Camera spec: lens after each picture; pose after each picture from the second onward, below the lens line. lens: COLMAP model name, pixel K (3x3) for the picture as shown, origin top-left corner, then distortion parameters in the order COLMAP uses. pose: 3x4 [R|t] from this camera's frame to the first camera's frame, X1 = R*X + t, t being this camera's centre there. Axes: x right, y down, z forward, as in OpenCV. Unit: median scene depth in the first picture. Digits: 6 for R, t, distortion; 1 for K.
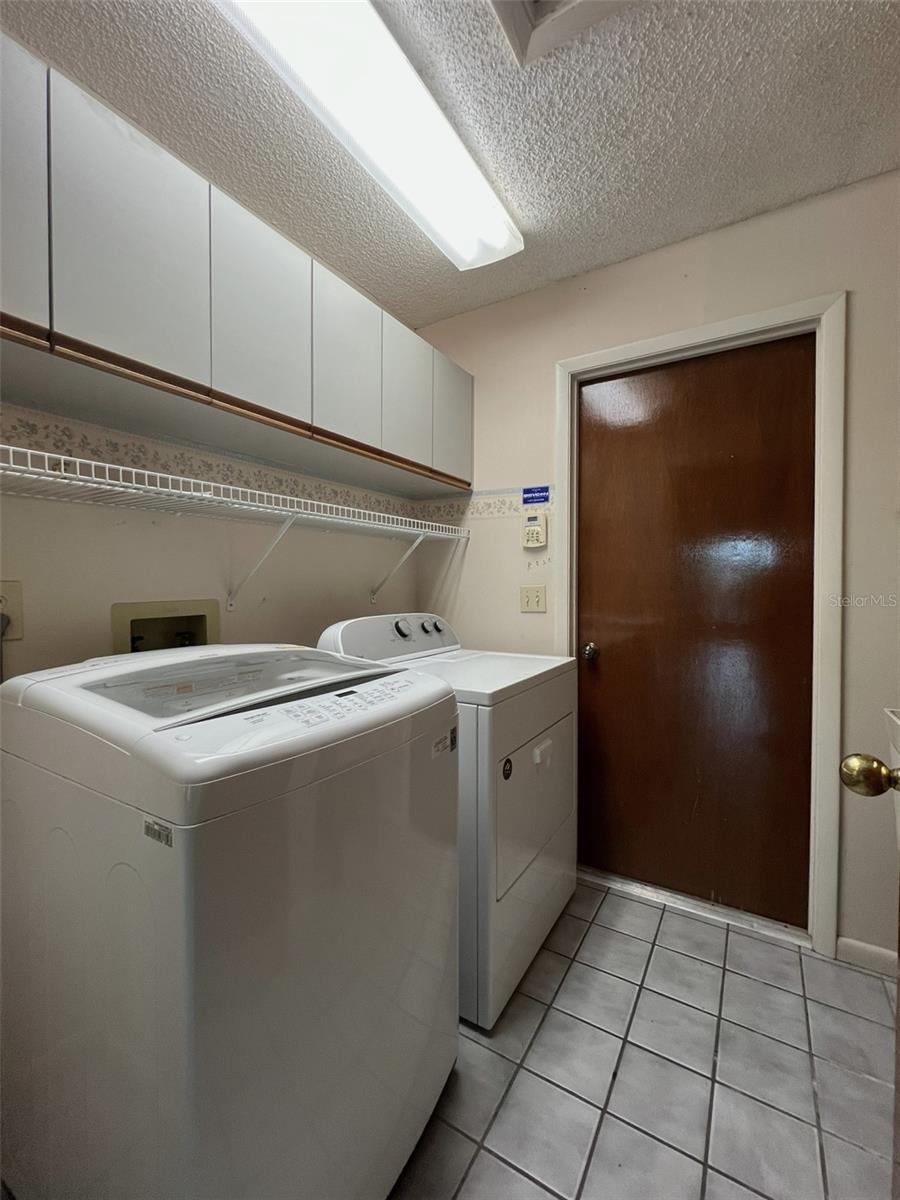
lens RADIAL K [[497.3, 0, 449.8], [0, 497.3, 595.8], [0, 0, 1]] dist [-0.001288, 0.000125]
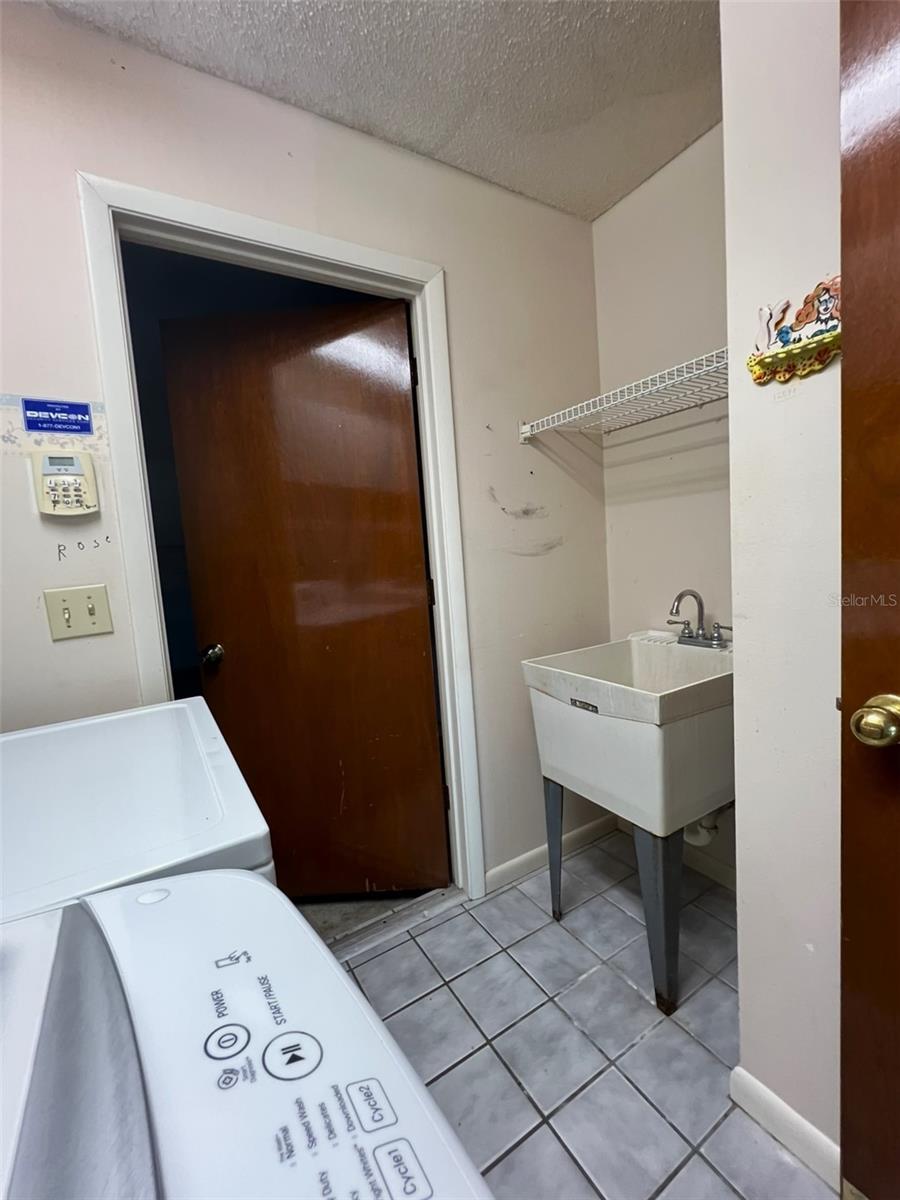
lens RADIAL K [[497.3, 0, 449.9], [0, 497.3, 597.6], [0, 0, 1]] dist [-0.001288, 0.000125]
pose [[0.455343, -0.109988, 0.883496, -0.127152], [0.093185, 0.992777, 0.075566, -0.013313], [-0.885426, 0.047920, 0.462303, 0.405095]]
